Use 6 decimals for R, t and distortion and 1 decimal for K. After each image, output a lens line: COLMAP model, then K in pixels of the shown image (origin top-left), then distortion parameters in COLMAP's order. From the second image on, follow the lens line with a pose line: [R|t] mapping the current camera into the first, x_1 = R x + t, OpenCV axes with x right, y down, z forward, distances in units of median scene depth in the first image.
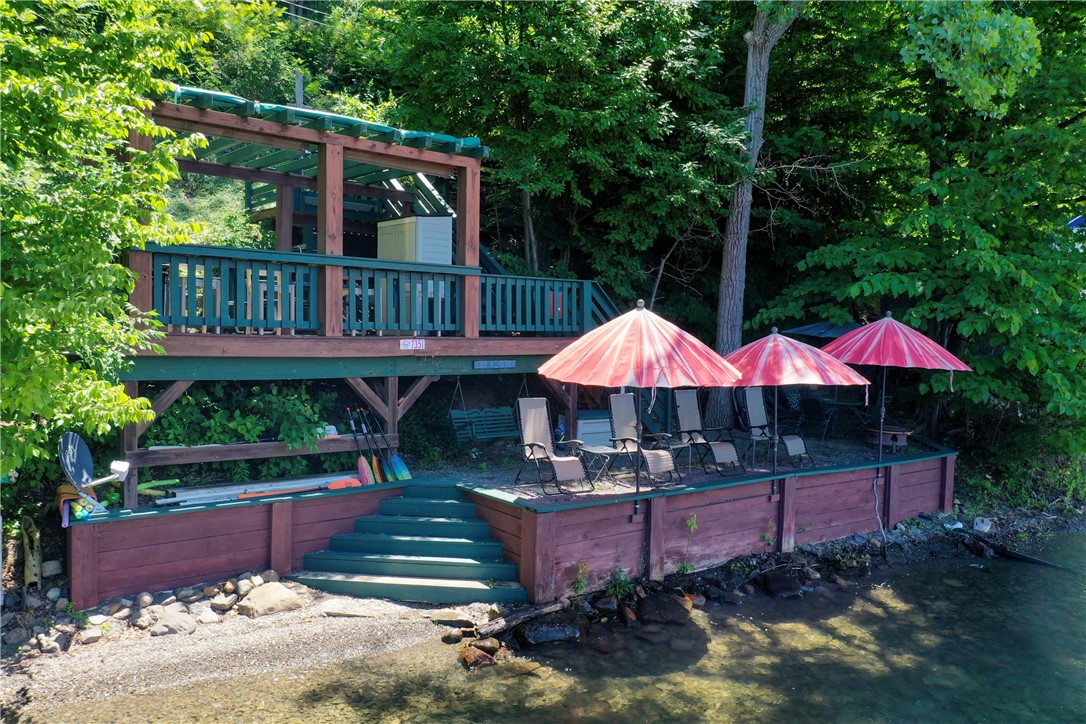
lens RADIAL K [[869.8, 0, 558.3], [0, 869.8, 366.7], [0, 0, 1]] dist [-0.000863, 0.002450]
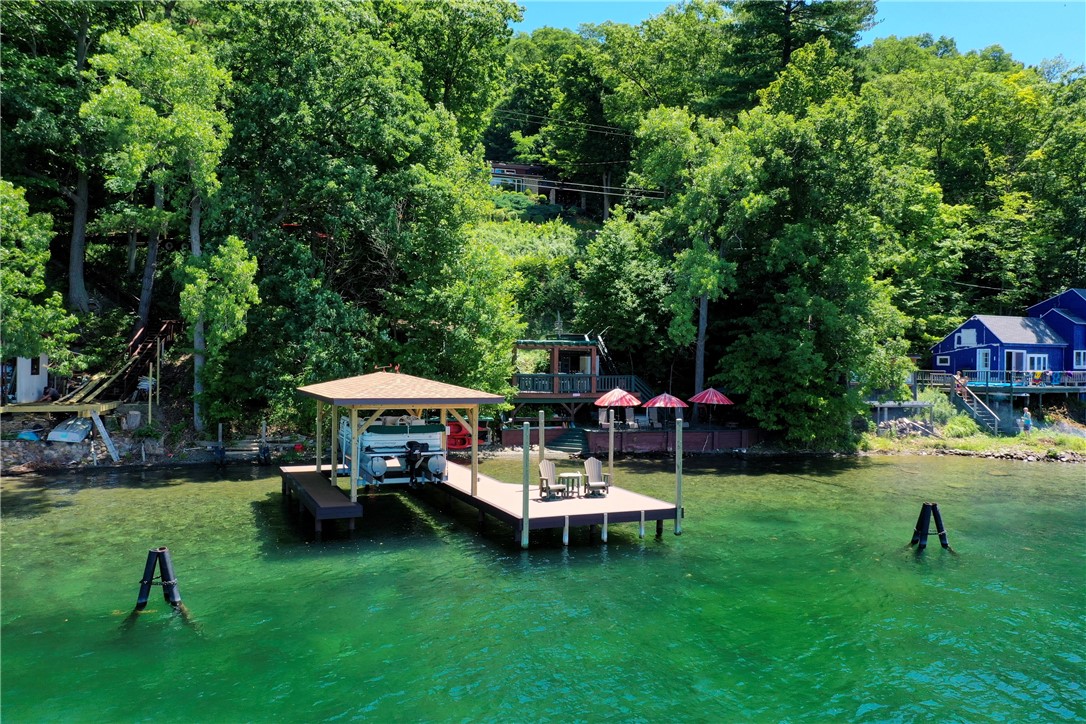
lens RADIAL K [[869.8, 0, 558.3], [0, 869.8, 366.7], [0, 0, 1]] dist [-0.000863, 0.002450]
pose [[0.899030, -0.005666, -0.437850, 1.604819], [-0.008533, 0.999500, -0.030453, -0.034591], [0.437803, 0.031115, 0.898532, -2.809993]]
